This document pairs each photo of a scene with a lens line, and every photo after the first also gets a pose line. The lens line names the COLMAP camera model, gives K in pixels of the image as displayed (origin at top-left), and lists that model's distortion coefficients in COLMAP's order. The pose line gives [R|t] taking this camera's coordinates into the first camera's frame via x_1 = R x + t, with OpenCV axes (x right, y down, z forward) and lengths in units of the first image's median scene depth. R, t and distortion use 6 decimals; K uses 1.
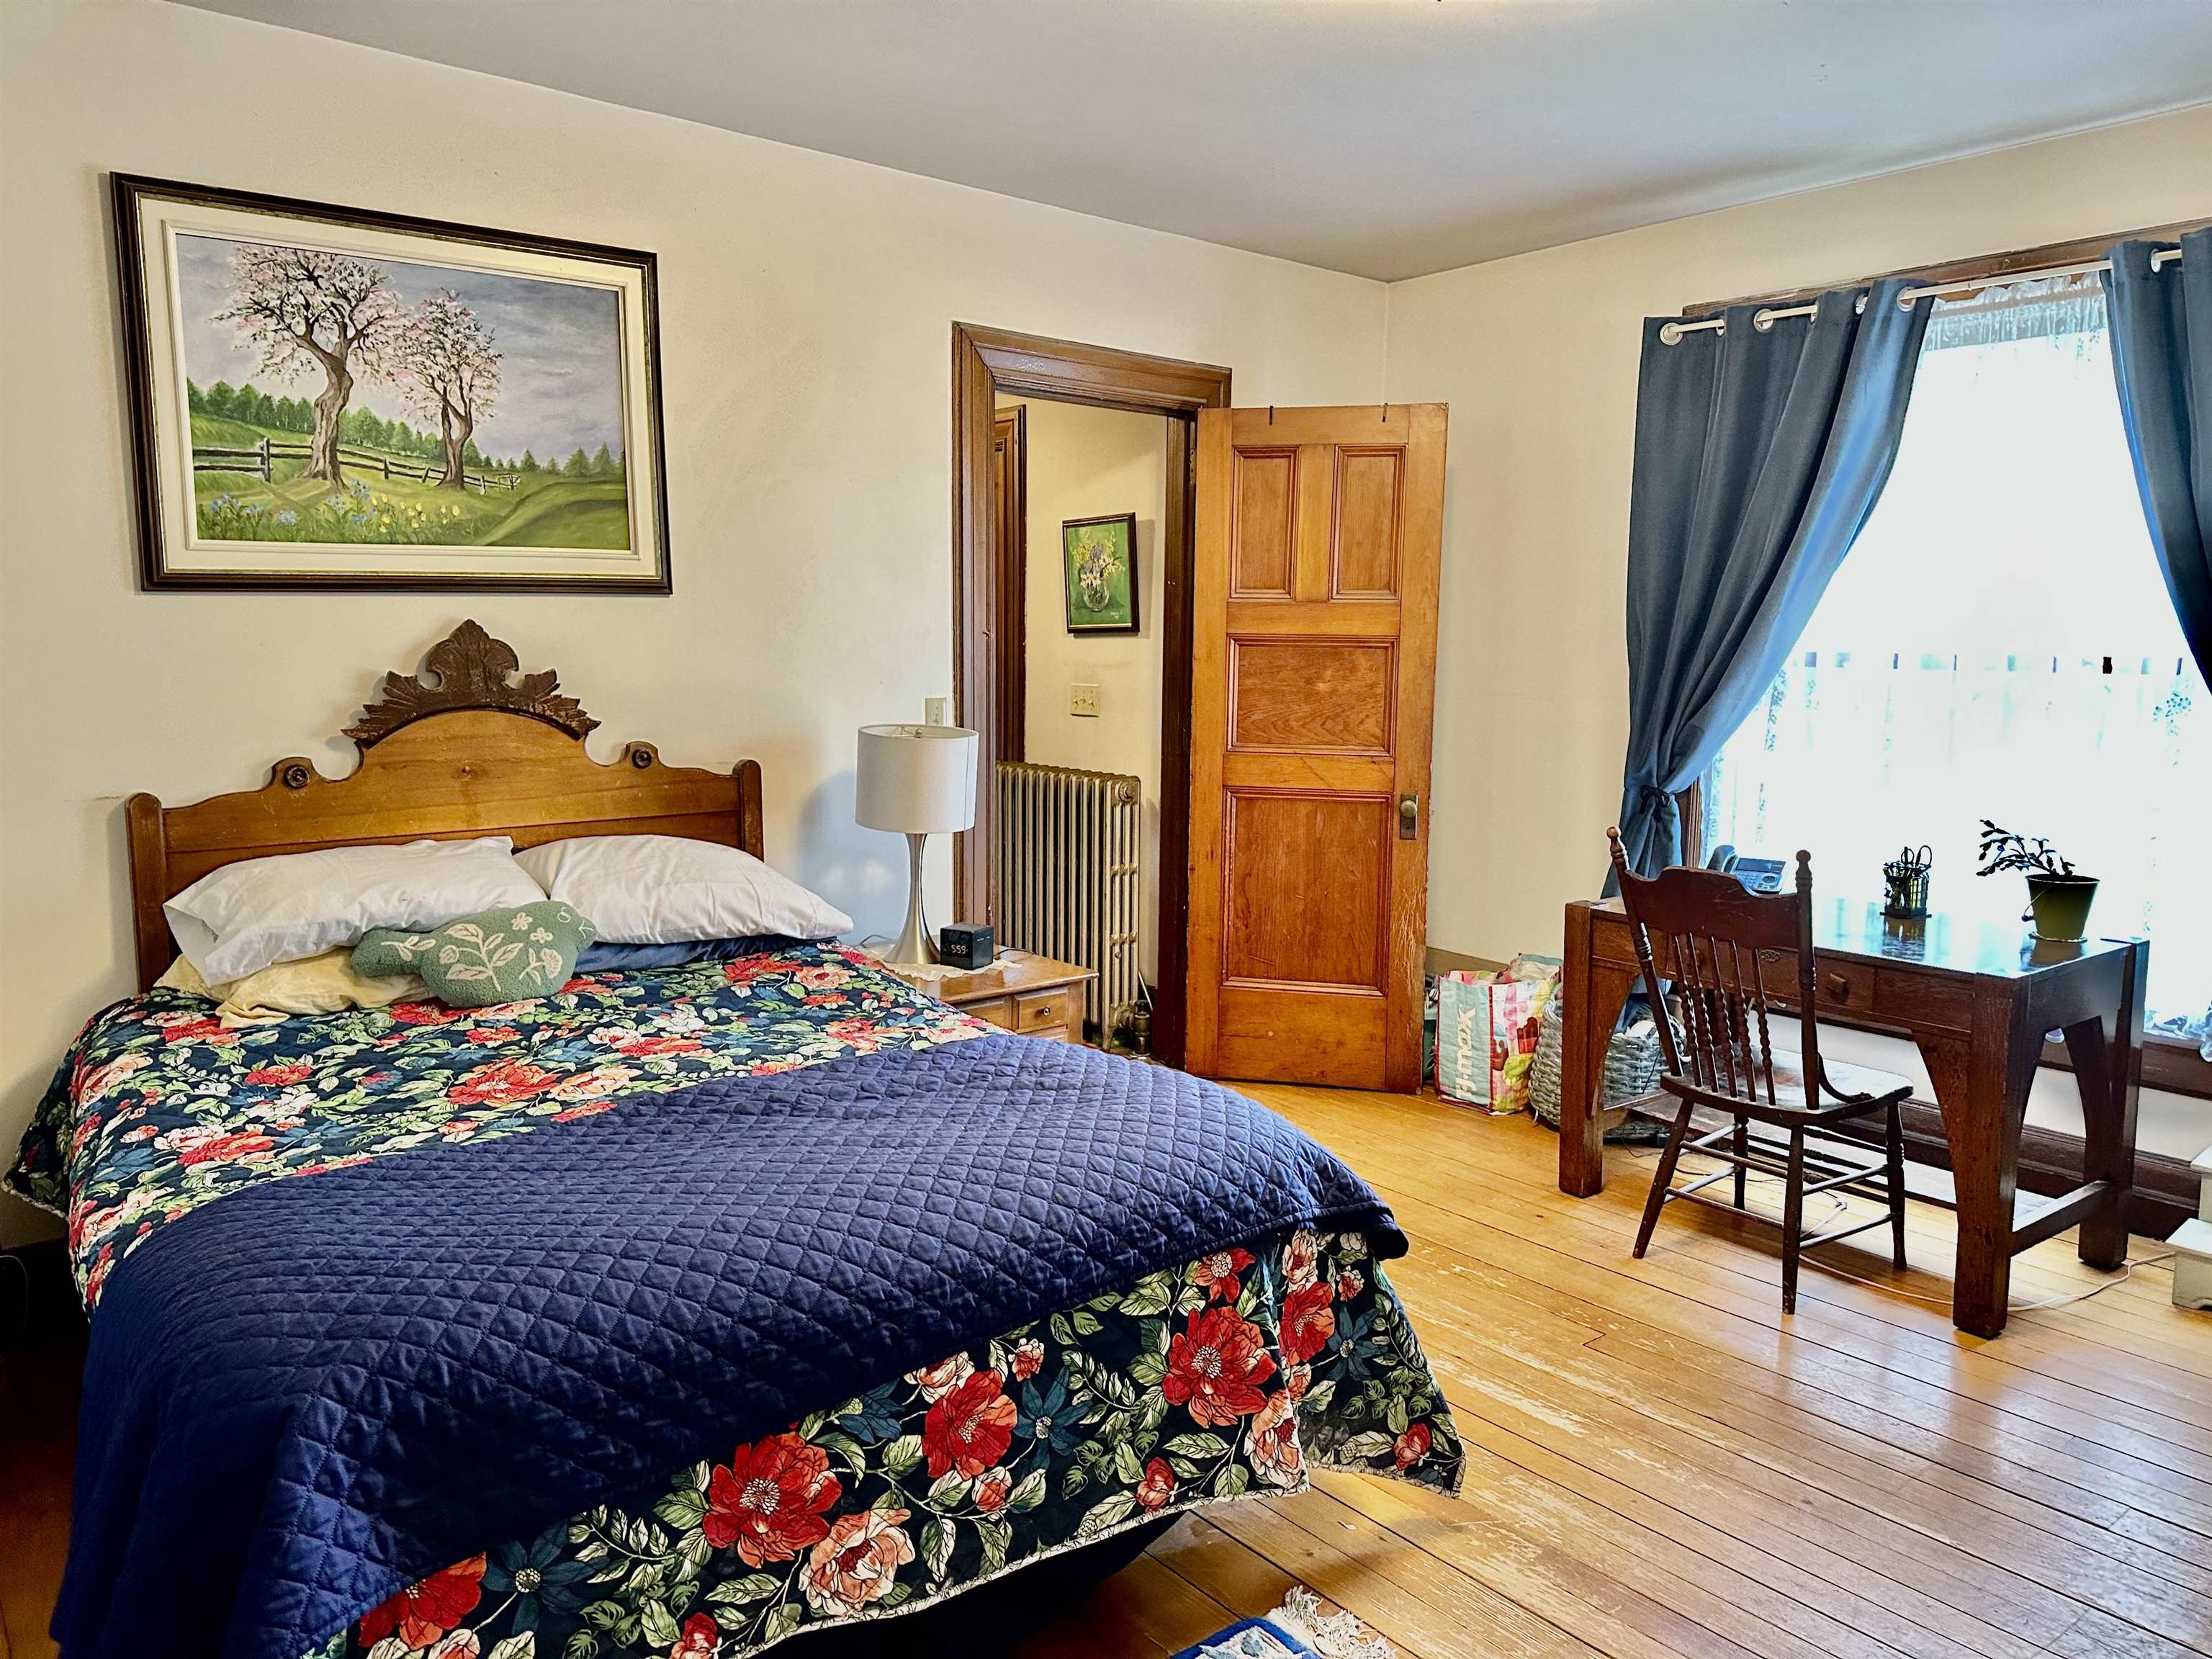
lens RADIAL K [[1538.4, 0, 1126.9], [0, 1538.4, 823.6], [0, 0, 1]] dist [0.053888, -0.060492]
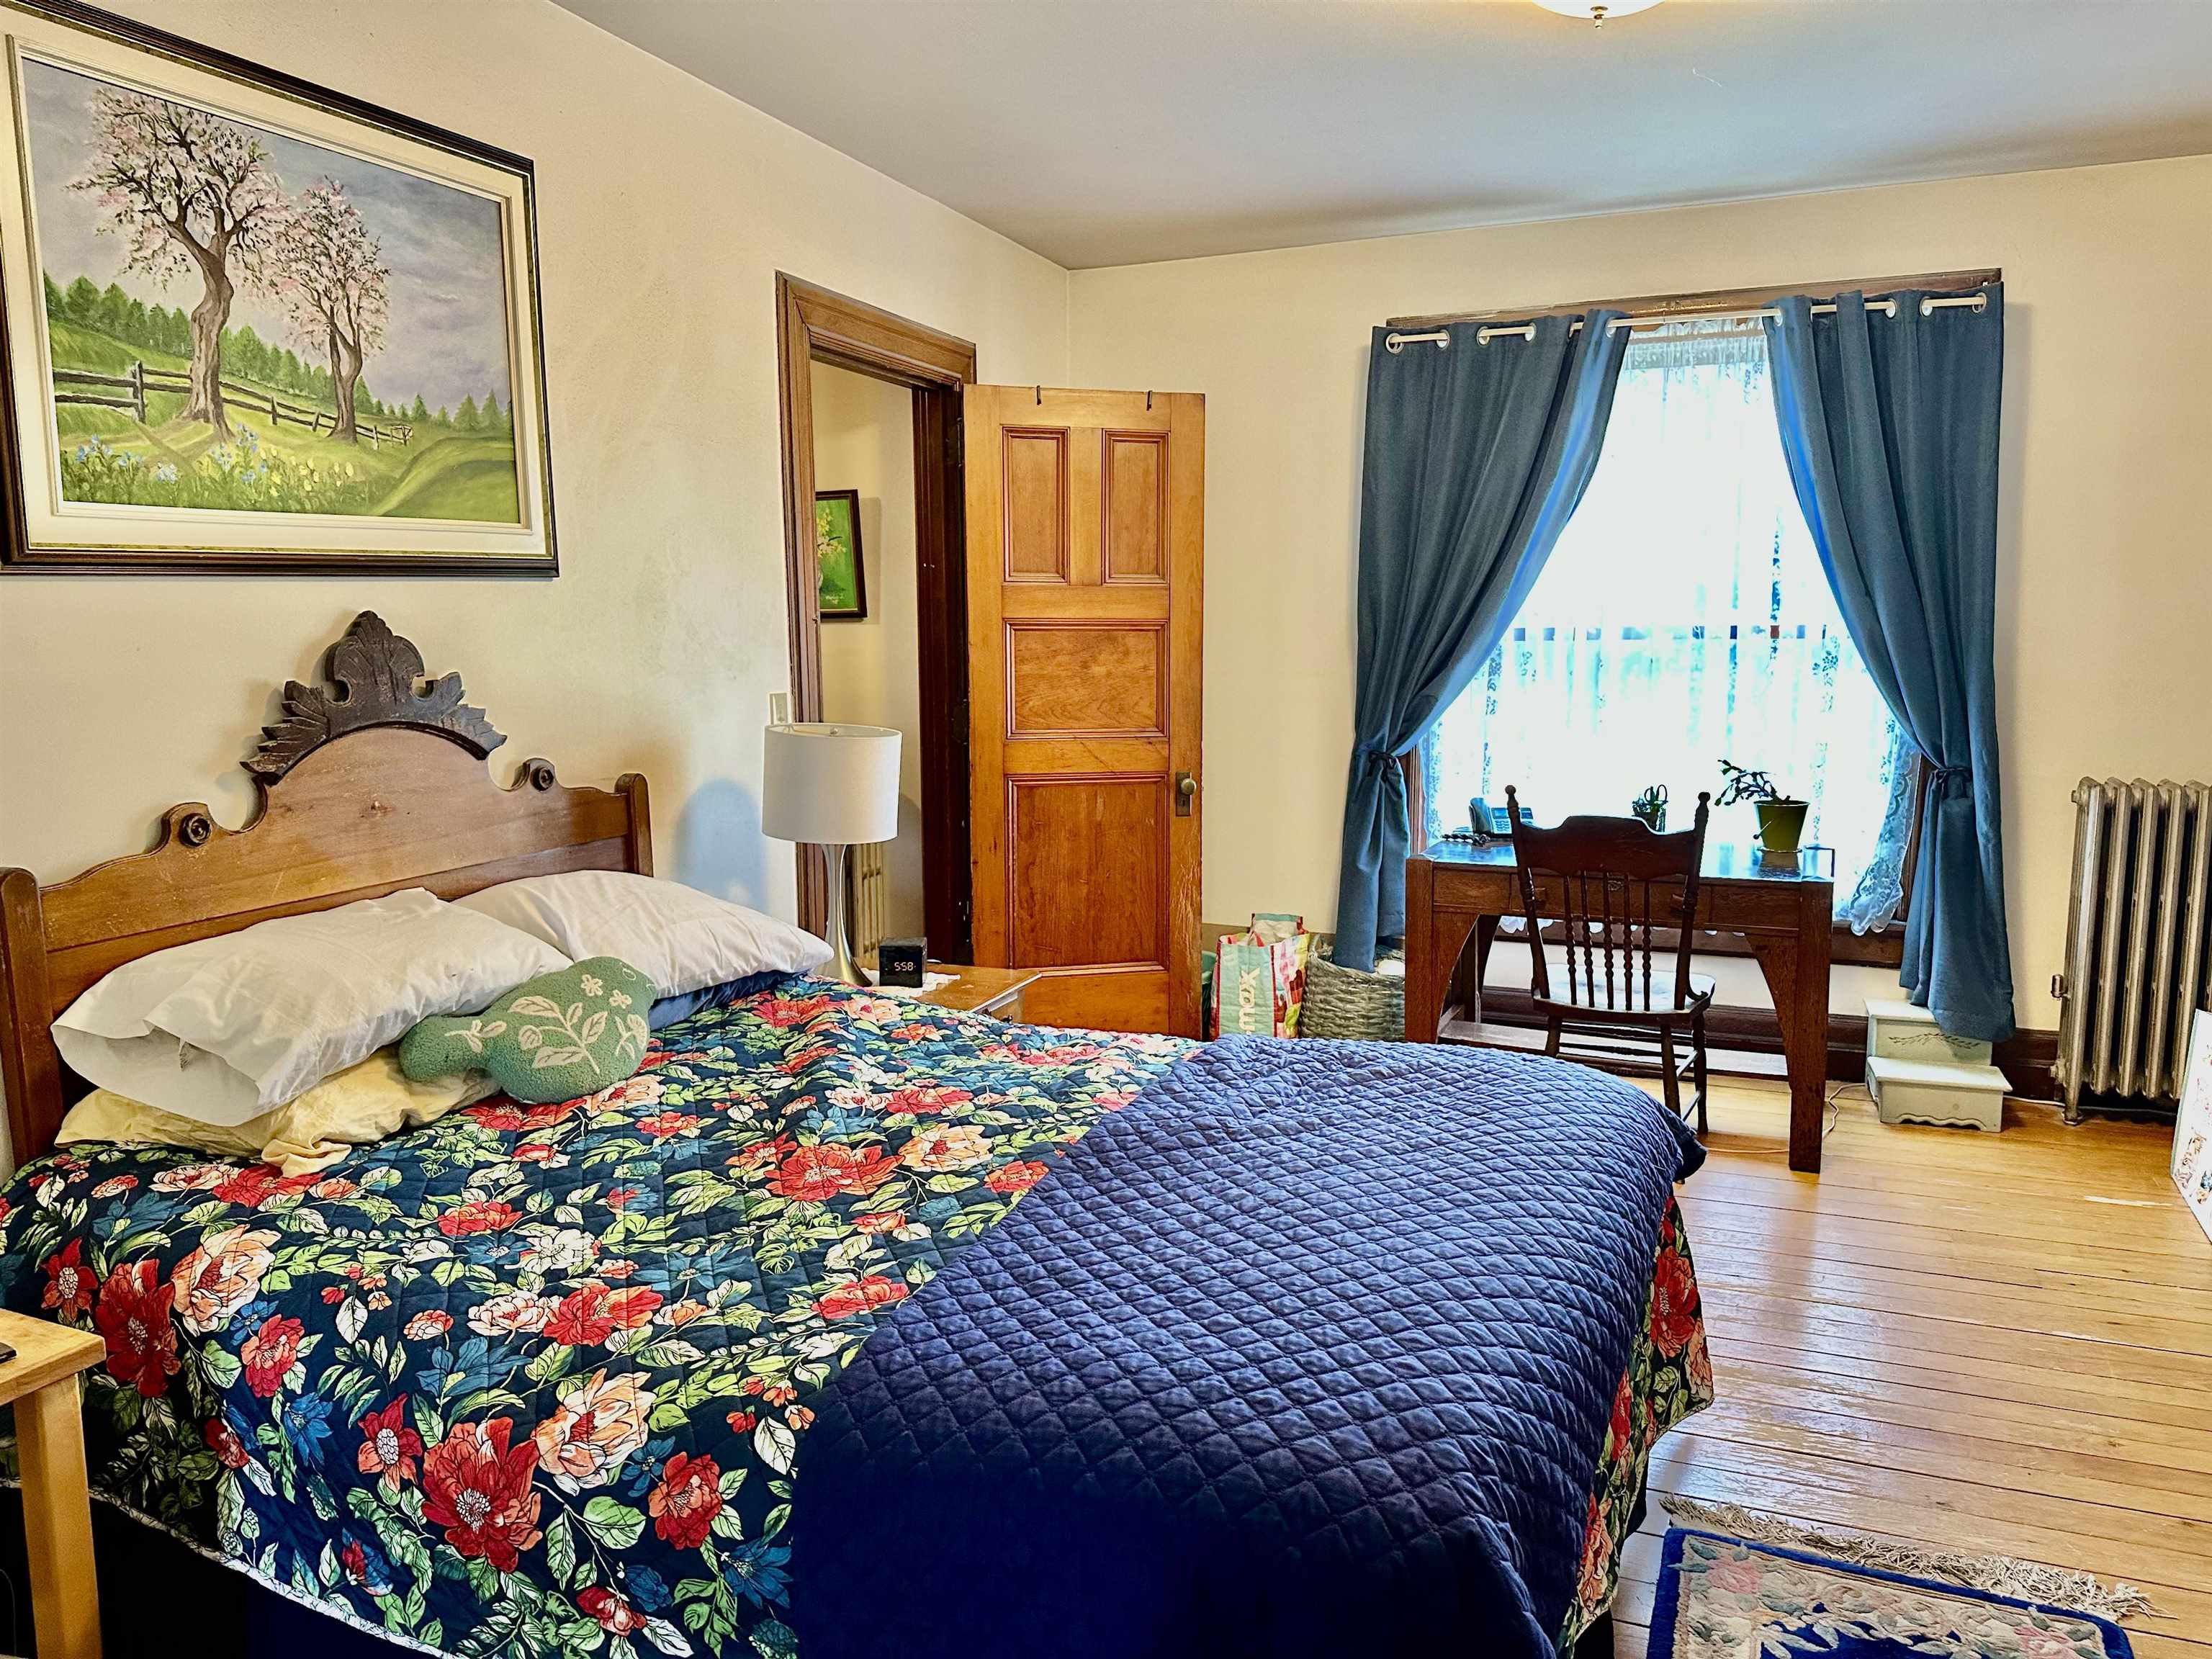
lens RADIAL K [[1538.4, 0, 1091.7], [0, 1538.4, 829.1], [0, 0, 1]] dist [0.053888, -0.060492]
pose [[0.883181, -0.077699, 0.462552, -0.468856], [0.072639, 0.996943, 0.028771, -0.019637], [-0.463374, 0.008190, 0.886125, 0.148759]]
